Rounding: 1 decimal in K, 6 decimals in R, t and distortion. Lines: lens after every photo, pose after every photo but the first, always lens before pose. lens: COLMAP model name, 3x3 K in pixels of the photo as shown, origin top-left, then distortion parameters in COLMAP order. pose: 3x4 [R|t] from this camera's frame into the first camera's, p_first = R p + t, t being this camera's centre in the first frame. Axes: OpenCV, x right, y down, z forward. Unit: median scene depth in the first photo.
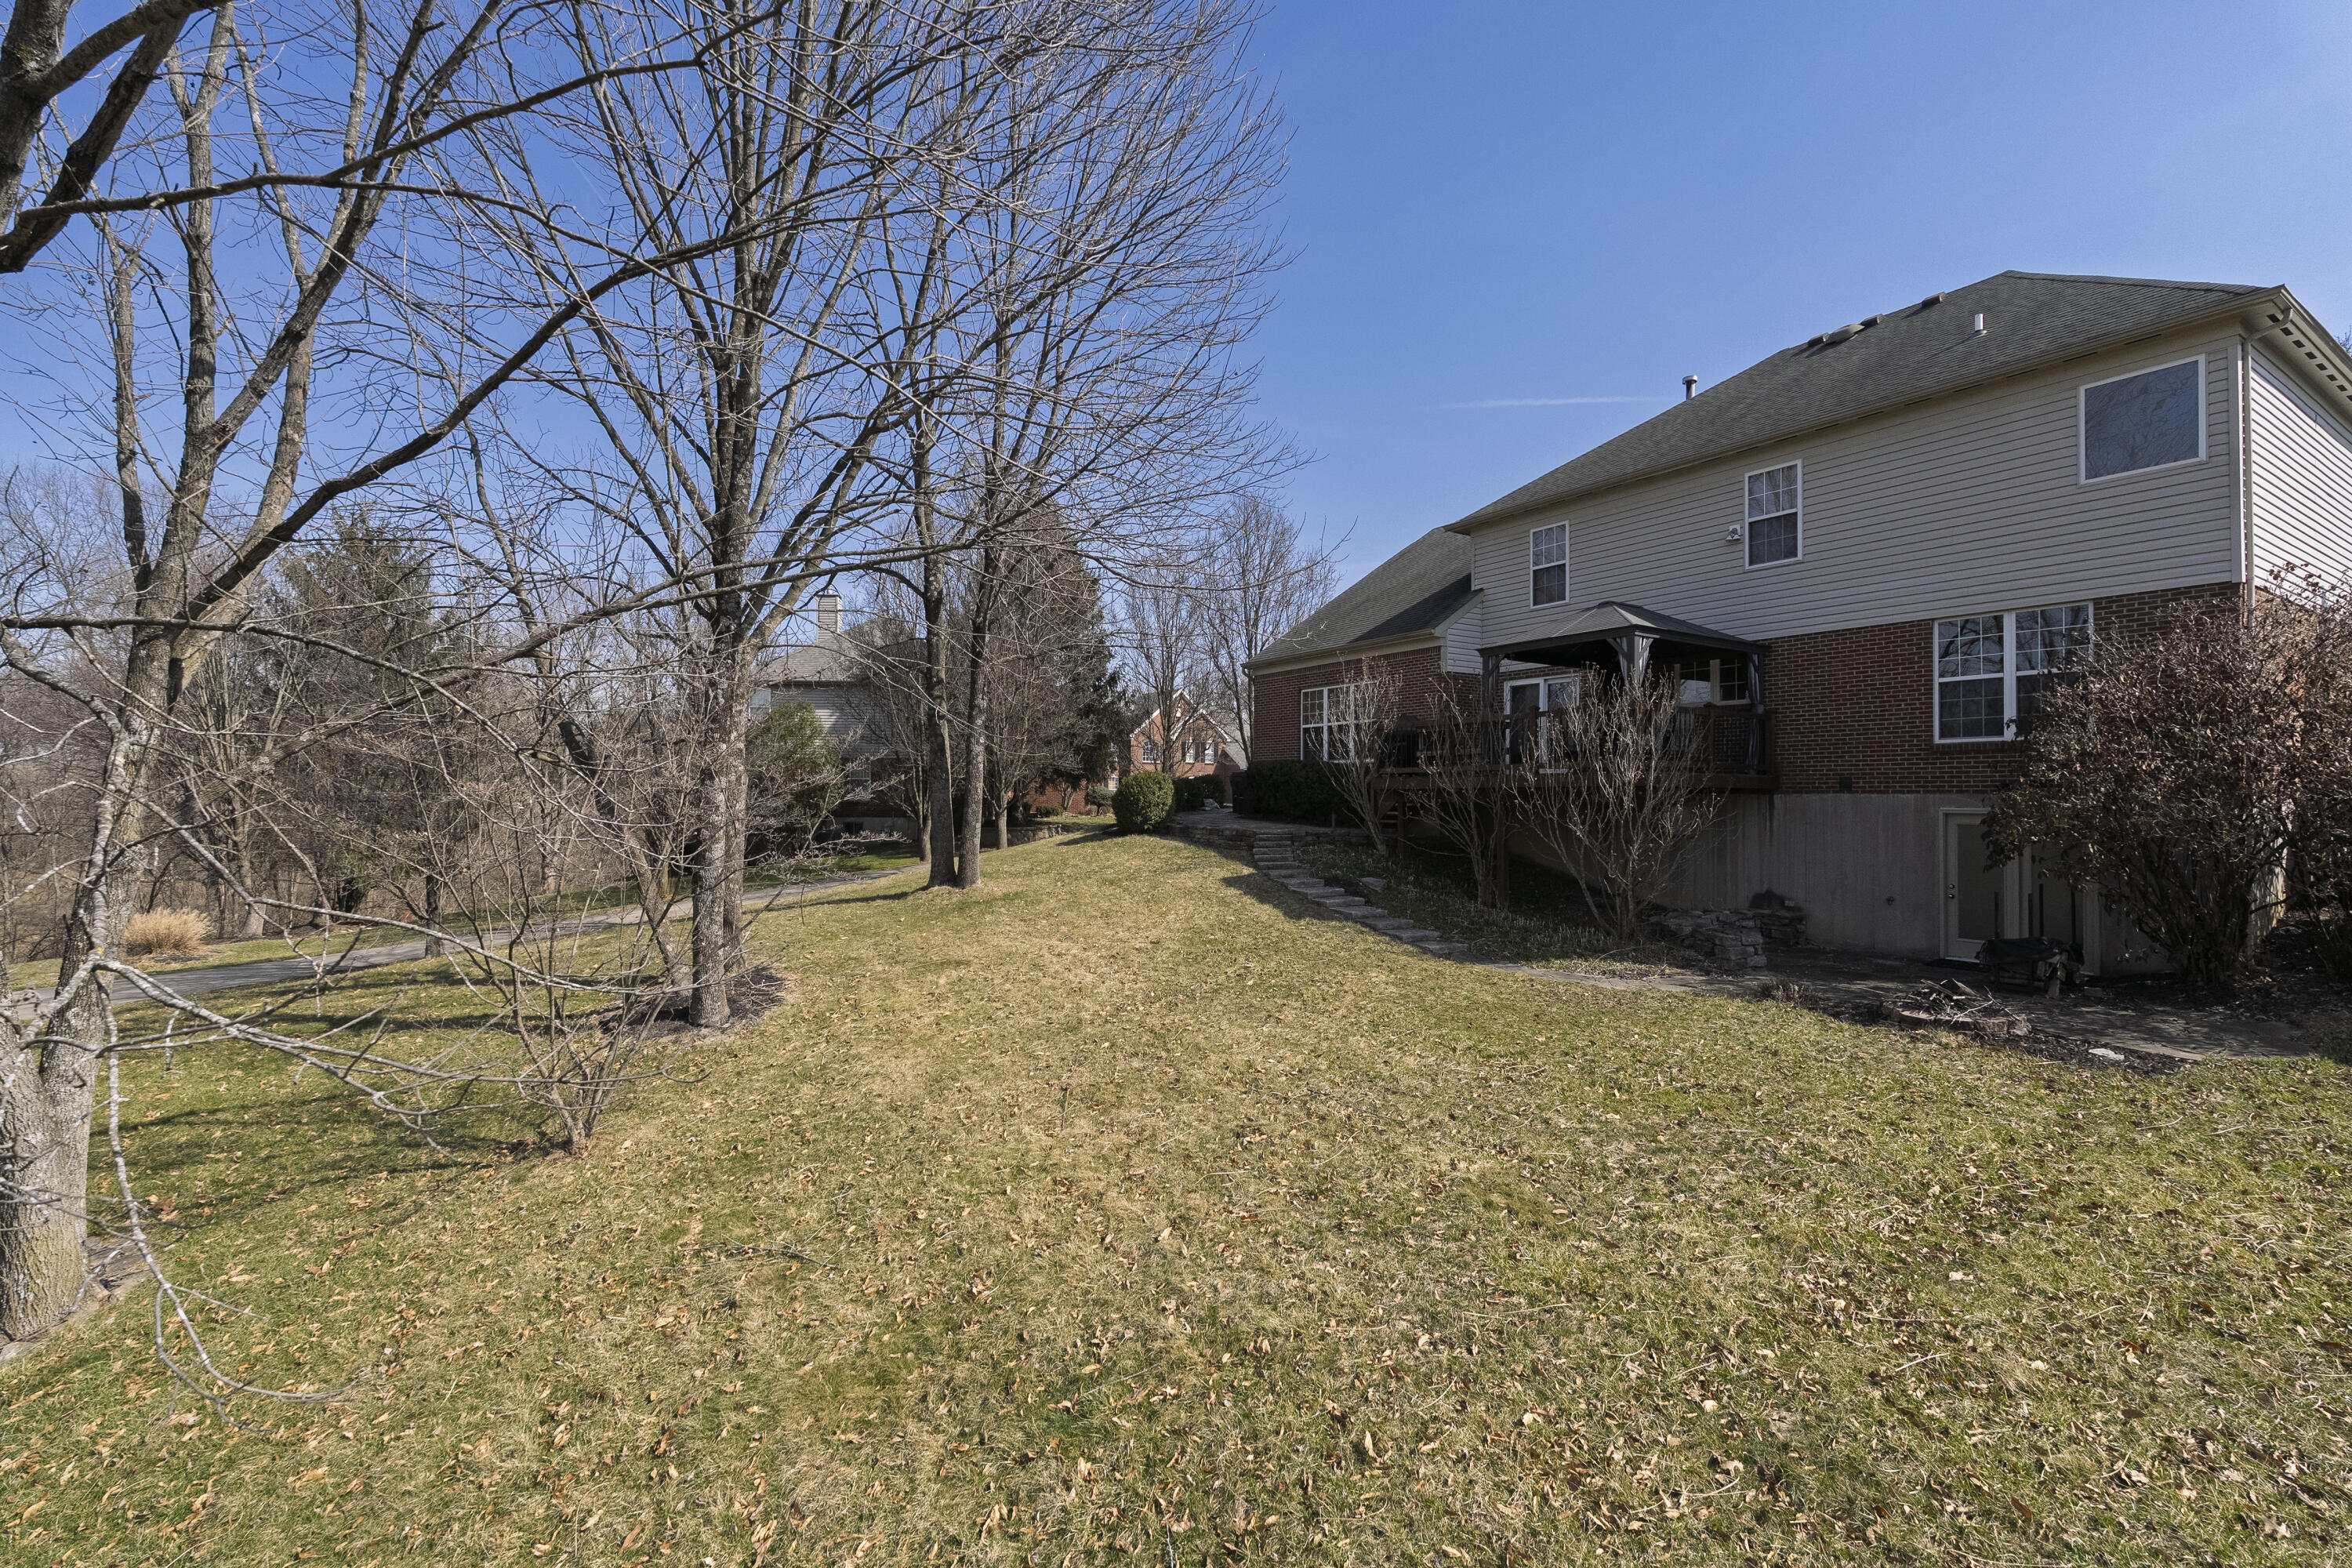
lens RADIAL K [[1046.2, 0, 1176.0], [0, 1046.2, 784.0], [0, 0, 1]] dist [-0.001918, -0.000866]
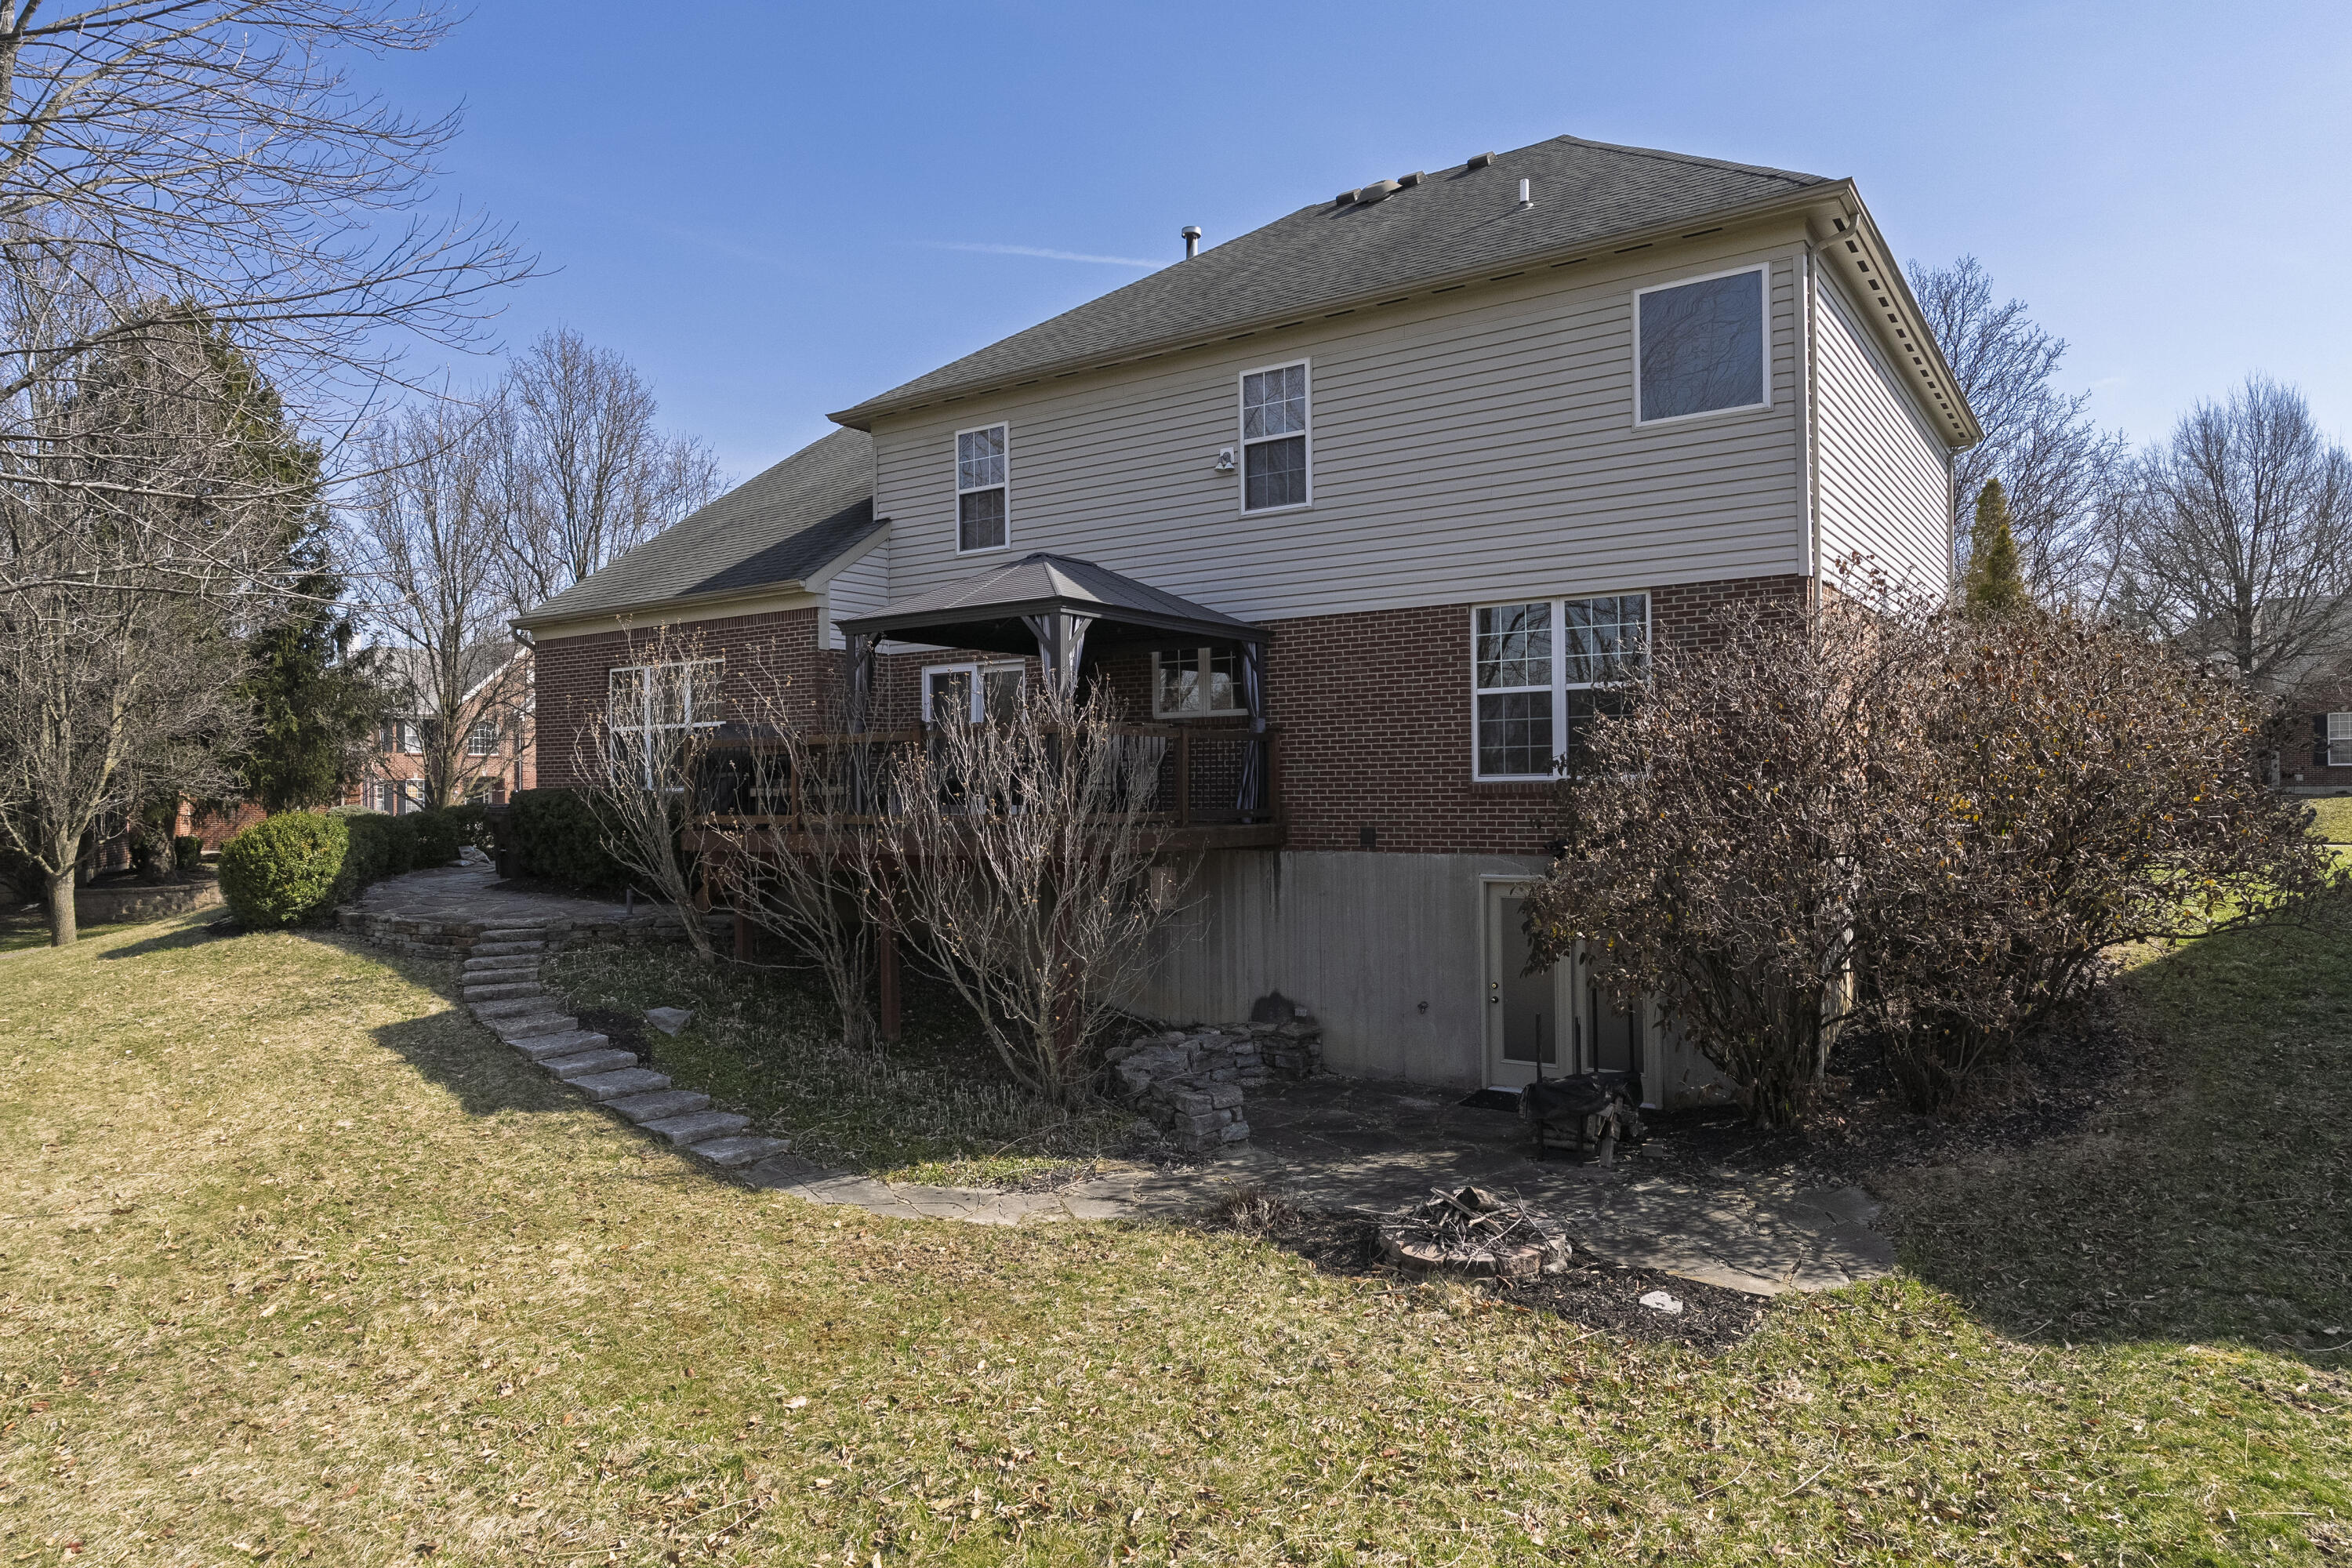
lens RADIAL K [[1482.1, 0, 1176.0], [0, 1482.1, 784.0], [0, 0, 1]] dist [-0.001812, -0.000306]
pose [[0.921553, -0.010278, 0.388116, 0.151402], [0.009089, 0.999947, 0.004900, -0.042281], [-0.388146, -0.000988, 0.921597, 0.156750]]
